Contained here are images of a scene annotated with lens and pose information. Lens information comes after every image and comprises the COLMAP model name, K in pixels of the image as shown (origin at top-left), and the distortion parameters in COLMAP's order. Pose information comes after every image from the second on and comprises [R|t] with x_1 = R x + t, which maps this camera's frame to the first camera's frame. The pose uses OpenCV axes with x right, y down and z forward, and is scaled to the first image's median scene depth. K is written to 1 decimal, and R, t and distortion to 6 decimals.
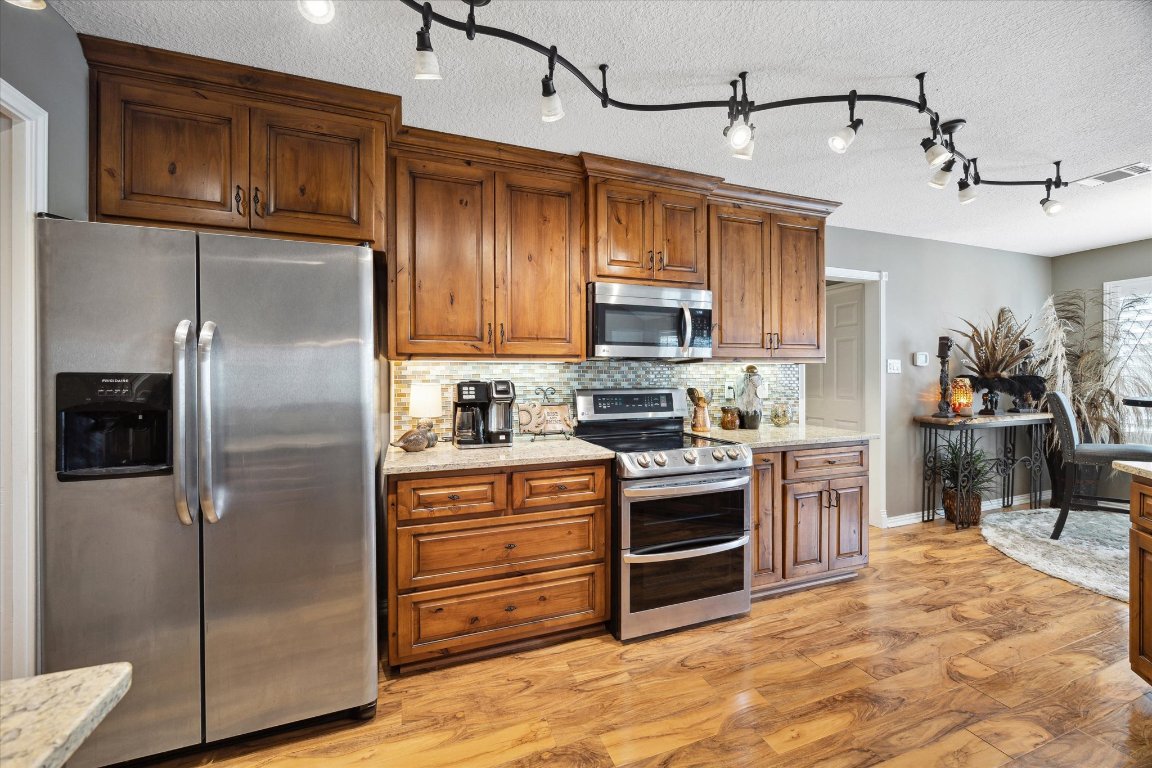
lens RADIAL K [[448.1, 0, 571.5], [0, 448.1, 378.8], [0, 0, 1]] dist [-0.003056, 0.000497]
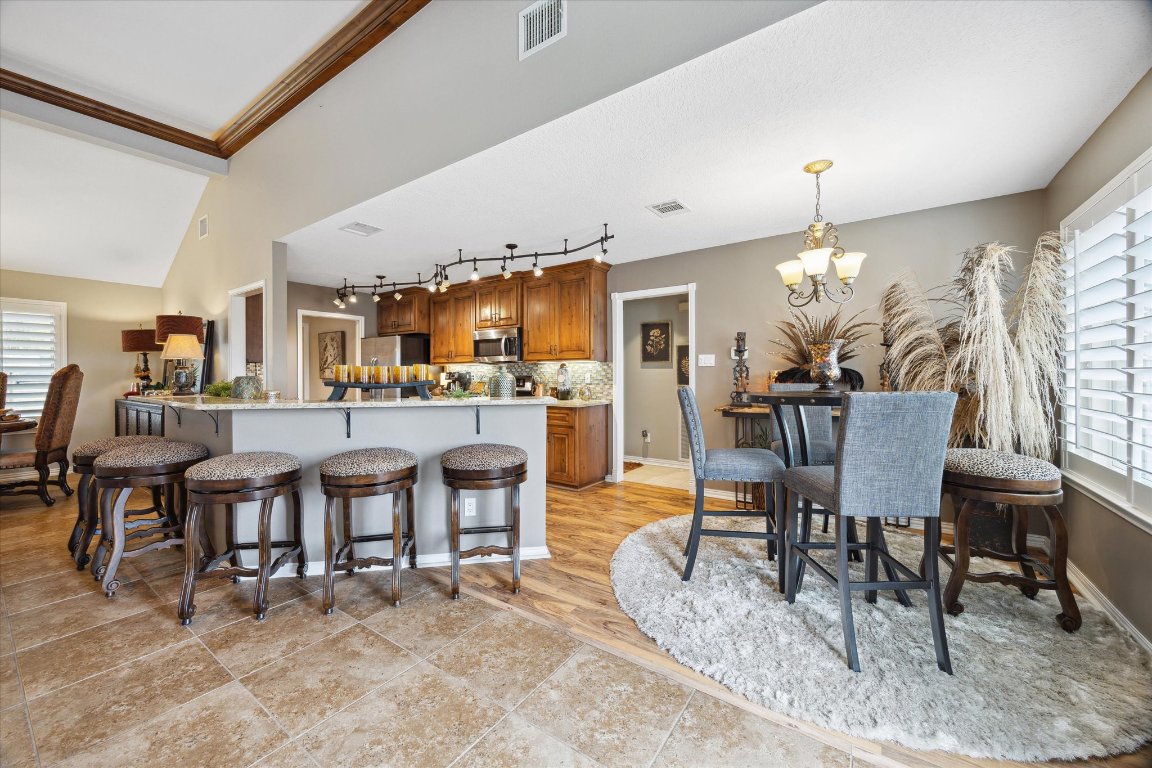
lens RADIAL K [[448.1, 0, 569.7], [0, 448.1, 372.6], [0, 0, 1]] dist [-0.003056, 0.000497]
pose [[0.557761, -0.001090, -0.830001, 2.435648], [-0.004285, 0.999982, -0.004193, 0.016866], [0.829990, 0.005896, 0.557747, 0.075030]]
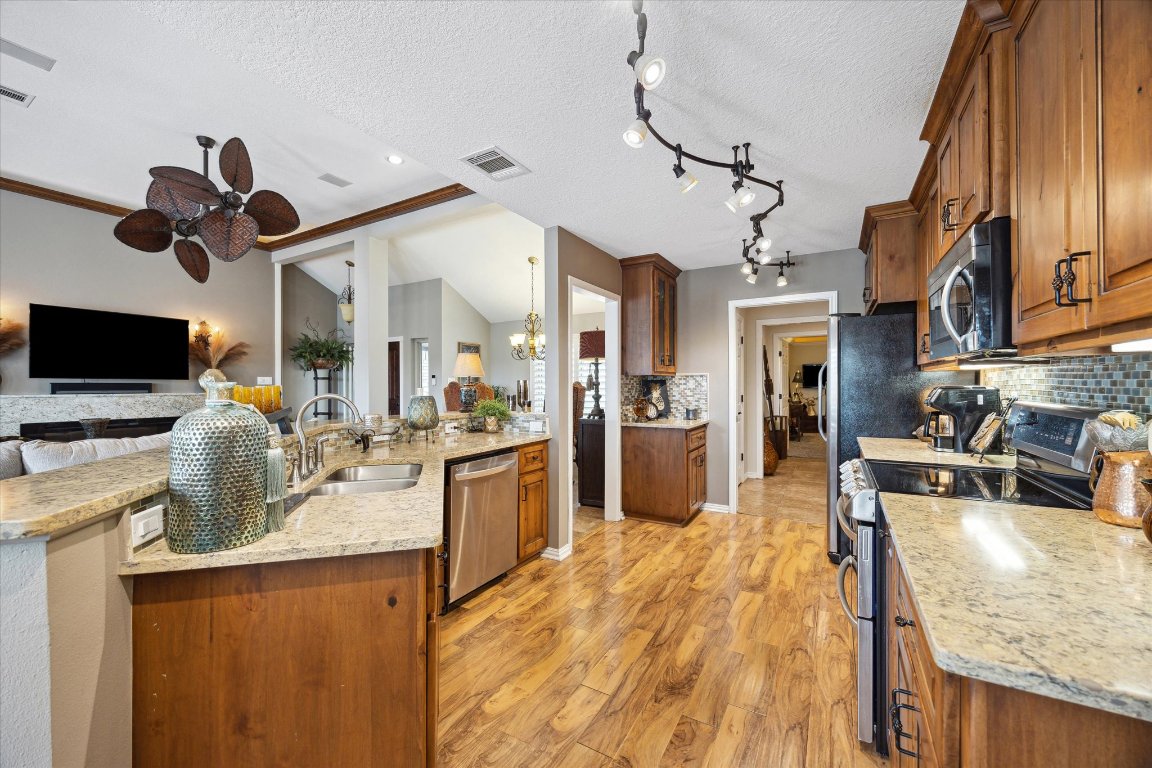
lens RADIAL K [[448.1, 0, 579.2], [0, 448.1, 385.9], [0, 0, 1]] dist [-0.003056, 0.000497]
pose [[-0.760302, 0.005231, -0.649549, 1.166688], [0.000694, 0.999974, 0.007241, -0.008843], [0.649569, 0.005055, -0.760286, 1.260304]]
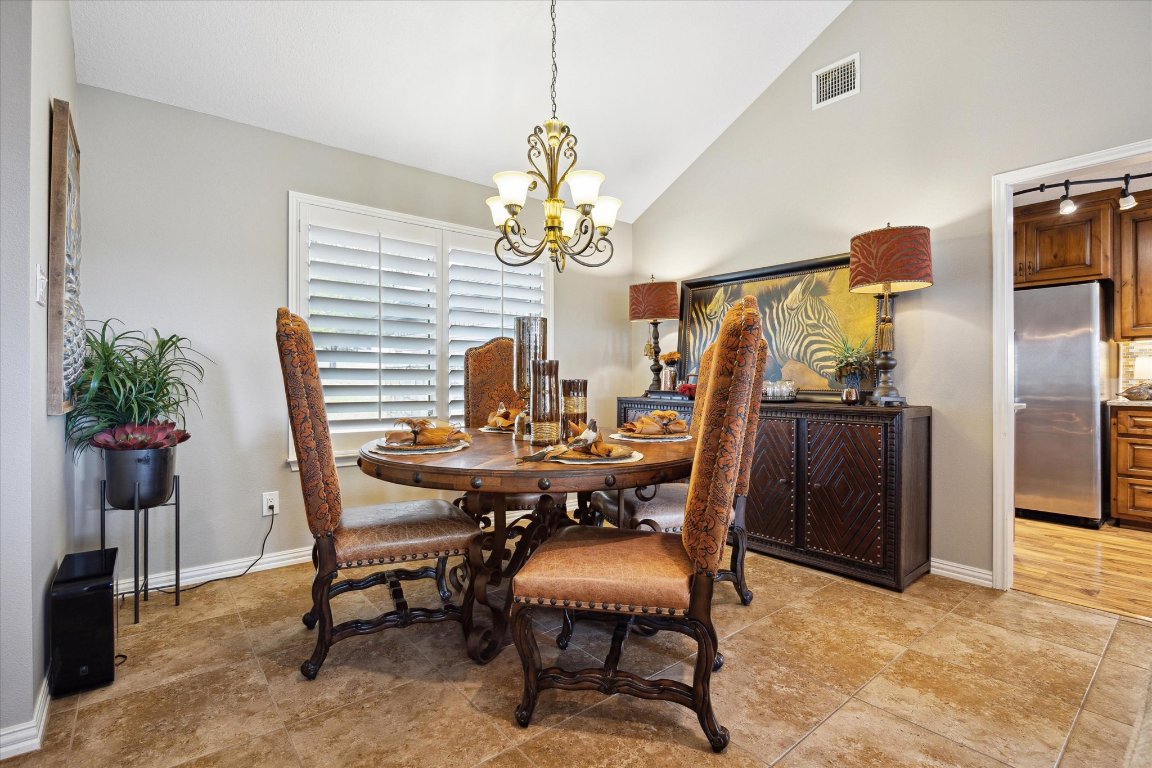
lens RADIAL K [[538.4, 0, 574.1], [0, 538.4, 378.7], [0, 0, 1]] dist [-0.002404, -0.001282]
pose [[0.335362, 0.001282, -0.942089, 0.687532], [-0.008812, 0.999960, -0.001776, 0.101744], [0.942048, 0.008898, 0.335360, -1.341807]]
